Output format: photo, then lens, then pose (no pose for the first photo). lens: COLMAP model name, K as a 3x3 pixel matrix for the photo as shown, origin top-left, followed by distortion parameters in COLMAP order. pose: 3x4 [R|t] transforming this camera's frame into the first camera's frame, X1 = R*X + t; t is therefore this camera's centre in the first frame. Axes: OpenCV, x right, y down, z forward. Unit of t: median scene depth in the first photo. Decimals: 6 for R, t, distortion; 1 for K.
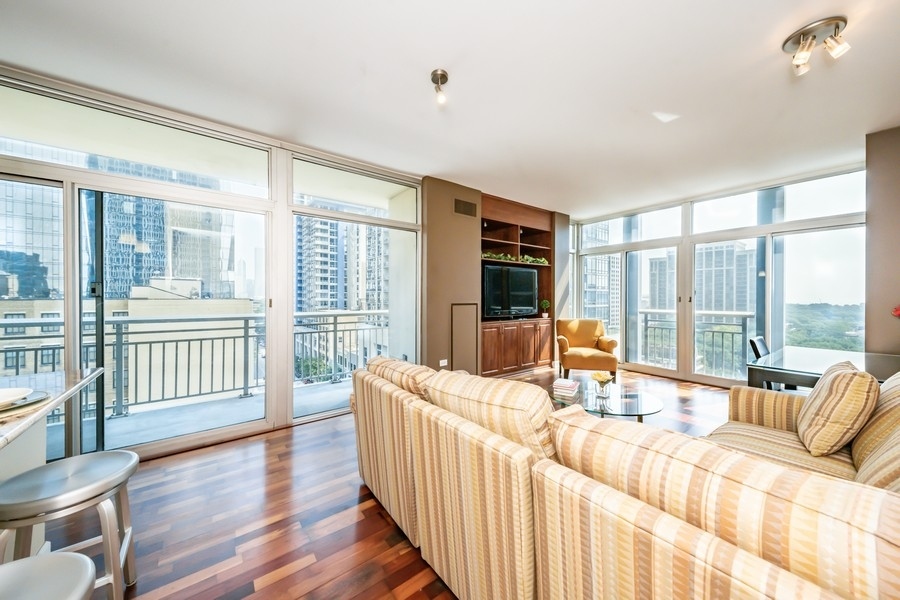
lens RADIAL K [[312.8, 0, 447.1], [0, 312.8, 297.3], [0, 0, 1]] dist [0.000639, -0.001272]
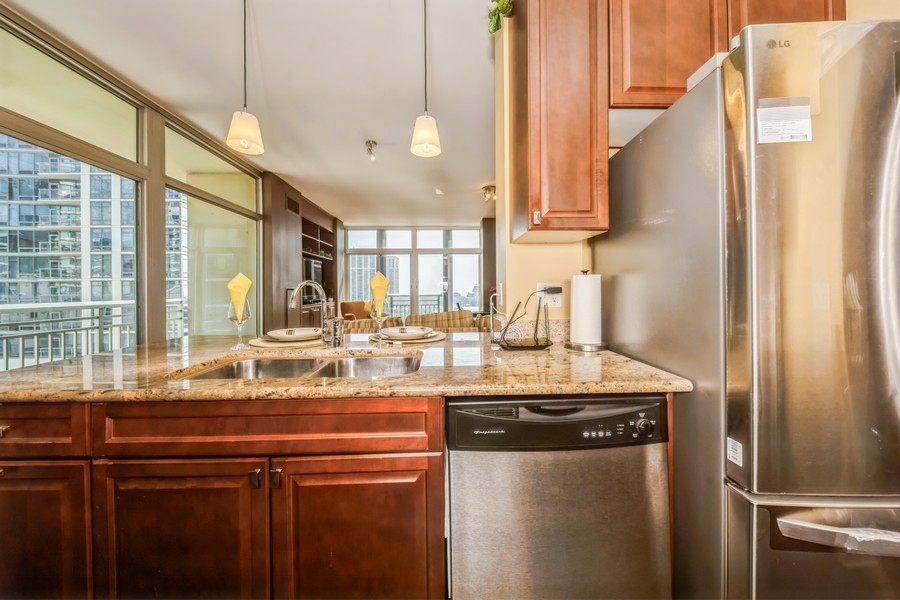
lens RADIAL K [[312.8, 0, 449.5], [0, 312.8, 291.7], [0, 0, 1]] dist [0.000639, -0.001272]
pose [[0.567421, -0.009044, 0.823378, -0.533575], [0.008763, 0.999949, 0.004944, 0.027319], [-0.823381, 0.004410, 0.567472, -0.107446]]
